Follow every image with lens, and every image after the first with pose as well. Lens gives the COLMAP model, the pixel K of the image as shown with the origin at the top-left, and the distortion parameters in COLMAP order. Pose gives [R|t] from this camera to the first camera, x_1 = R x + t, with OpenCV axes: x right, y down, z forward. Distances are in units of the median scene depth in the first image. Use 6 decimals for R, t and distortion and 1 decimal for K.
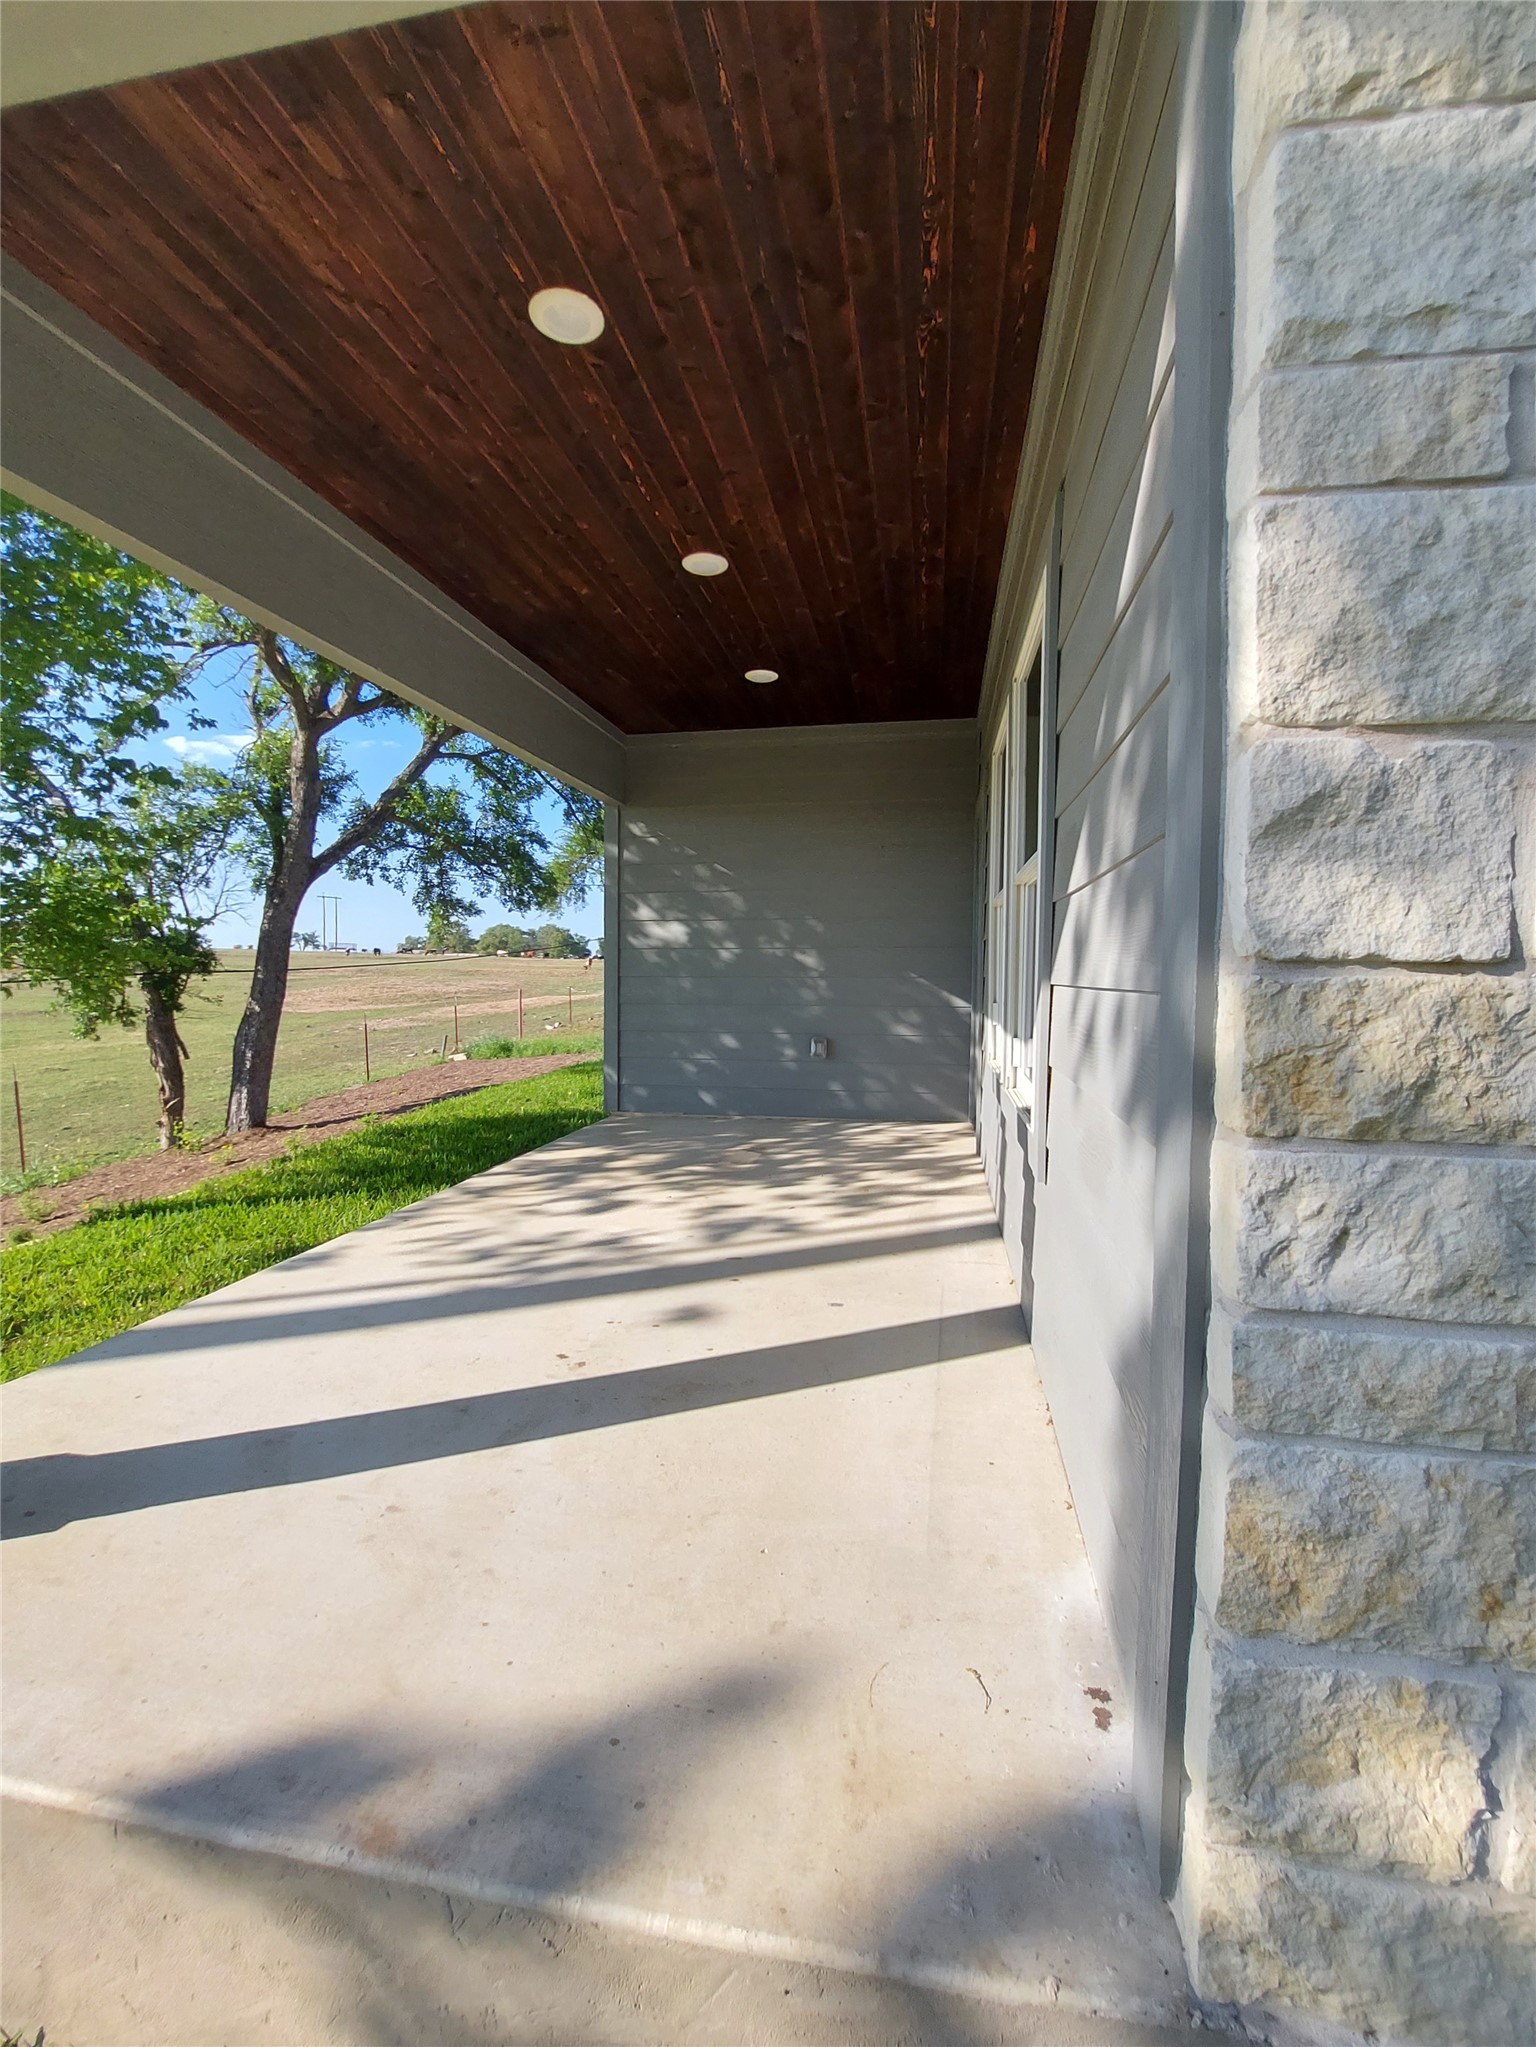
lens RADIAL K [[829.0, 0, 766.5], [0, 829.0, 1020.8], [0, 0, 1]] dist [-0.013178, -0.000232]
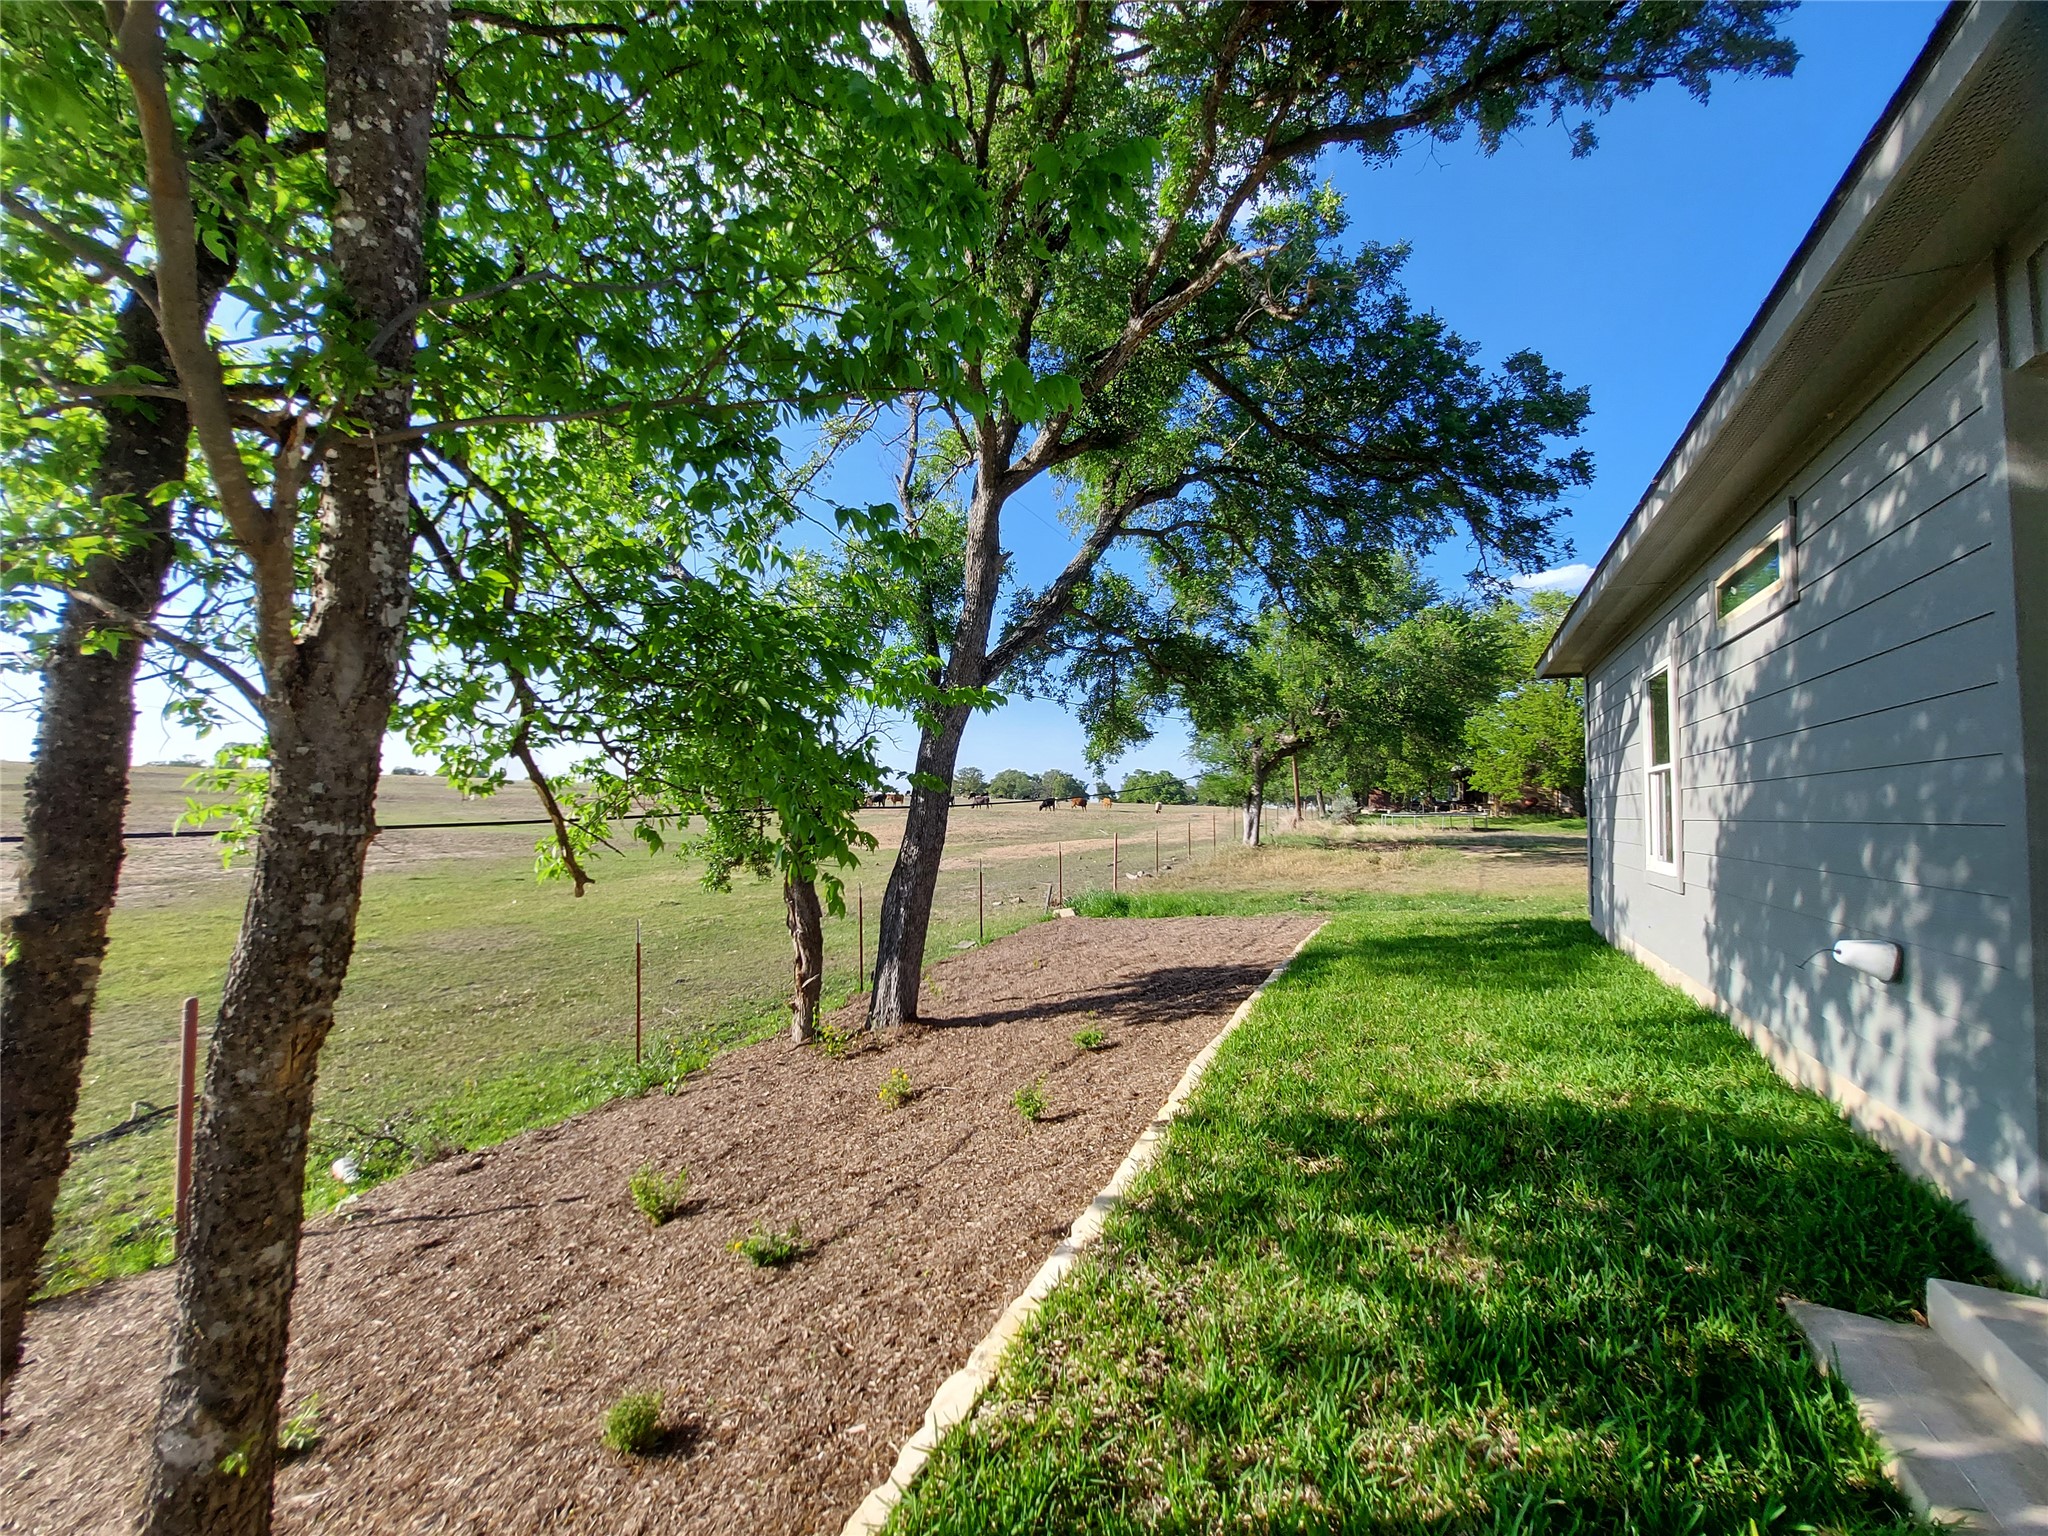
lens RADIAL K [[829.4, 0, 1027.3], [0, 829.4, 782.1], [0, 0, 1]] dist [-0.013178, -0.000232]
pose [[0.953940, 0.000972, -0.299994, -0.293171], [-0.030965, 0.994972, -0.095241, -0.013835], [0.298394, 0.100144, 0.949175, 0.310612]]
